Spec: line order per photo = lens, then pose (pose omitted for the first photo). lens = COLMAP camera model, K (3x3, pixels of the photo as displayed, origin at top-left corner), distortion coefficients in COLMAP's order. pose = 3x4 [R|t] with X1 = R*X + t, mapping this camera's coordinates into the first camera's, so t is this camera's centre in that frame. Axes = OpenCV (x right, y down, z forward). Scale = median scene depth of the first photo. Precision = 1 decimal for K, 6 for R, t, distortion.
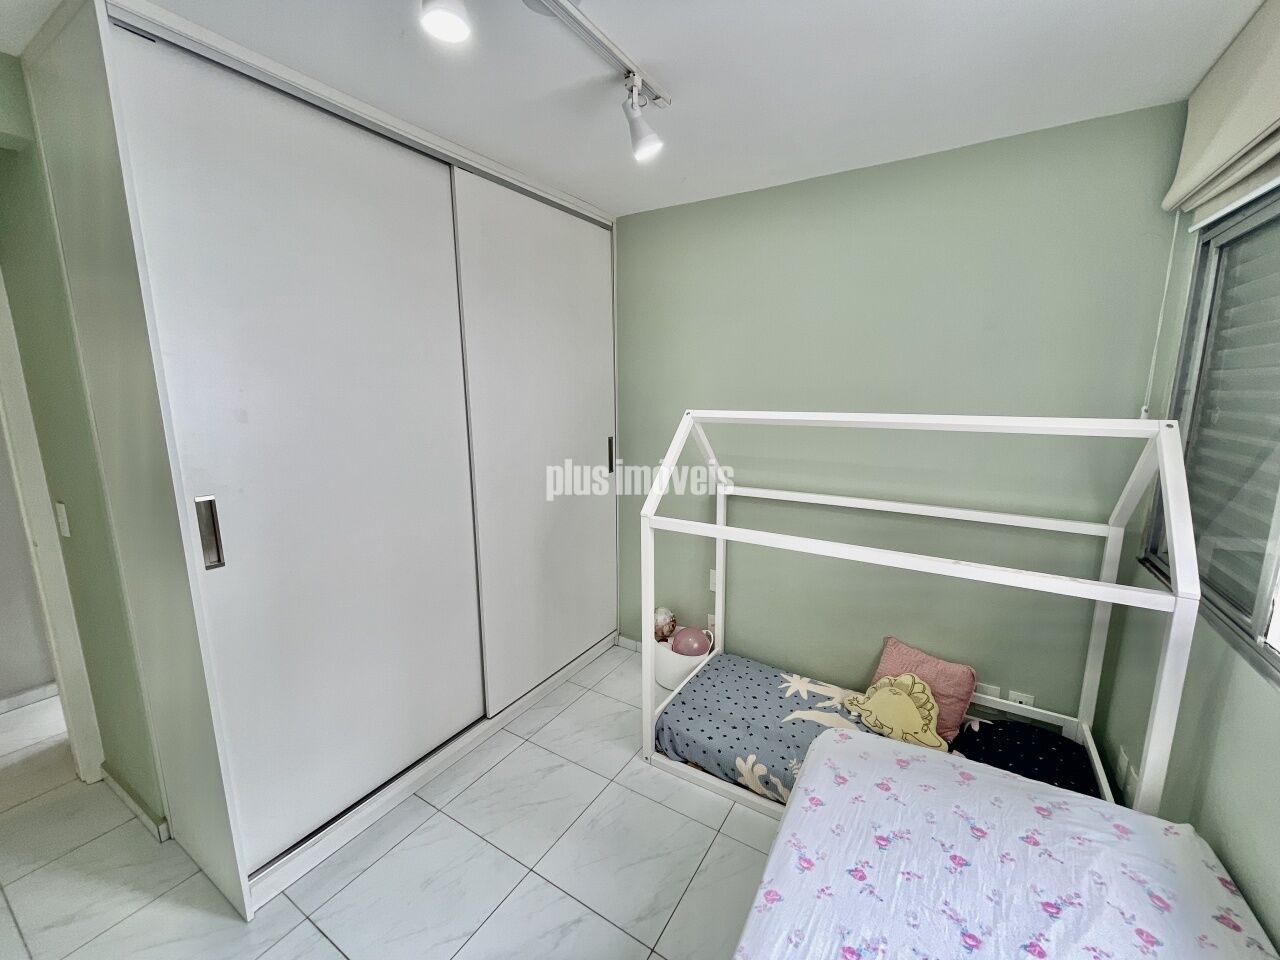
lens RADIAL K [[518.3, 0, 640.9], [0, 518.3, 478.9], [0, 0, 1]] dist [-0.000069, -0.000136]
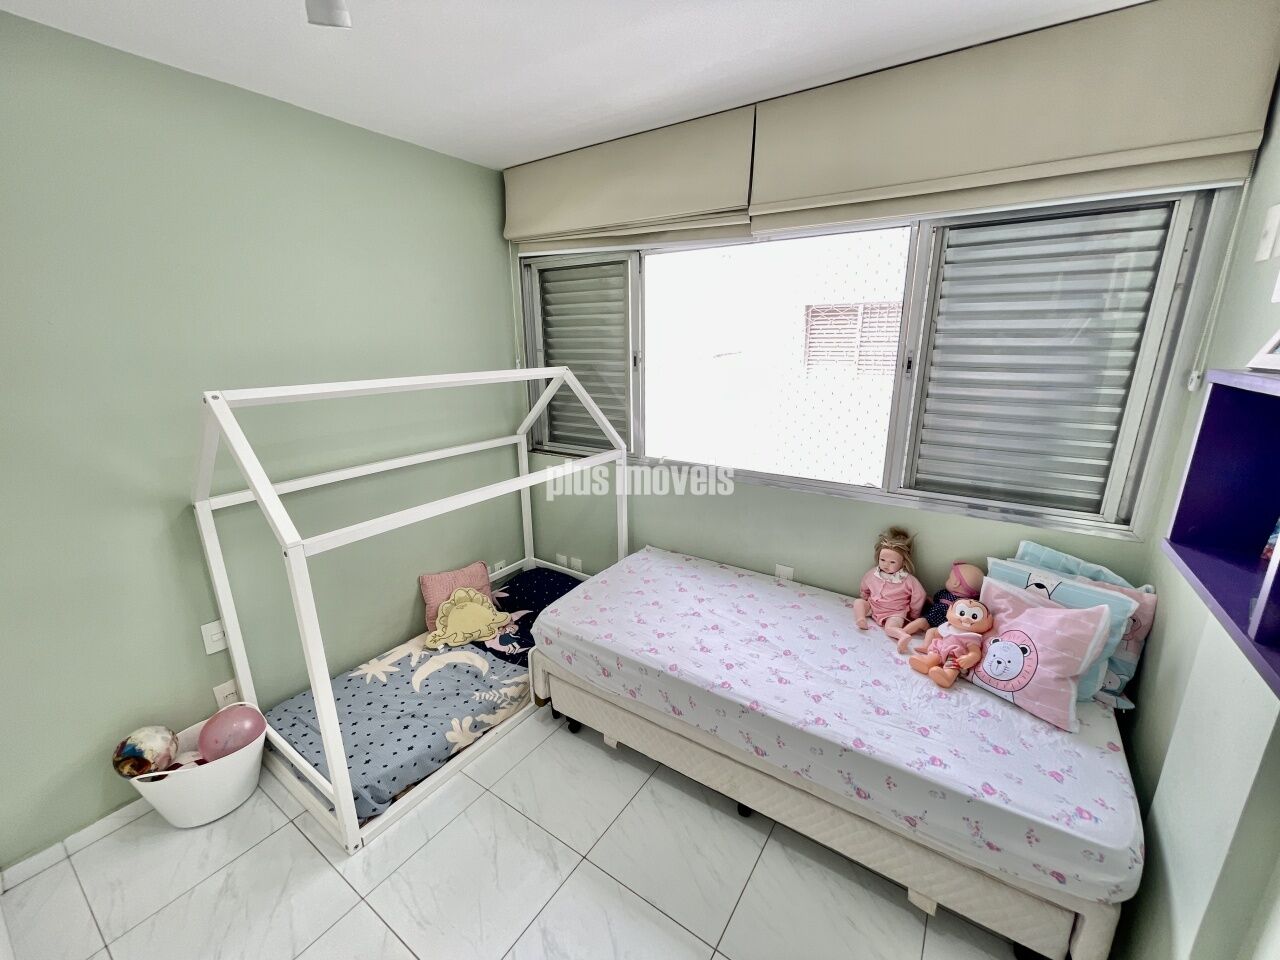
lens RADIAL K [[518.3, 0, 642.6], [0, 518.3, 480.6], [0, 0, 1]] dist [-0.000069, -0.000136]
pose [[0.029332, -0.248622, 0.968156, -0.598494], [0.185065, 0.953178, 0.239169, -0.077945], [-0.982288, 0.172156, 0.073969, 0.457243]]
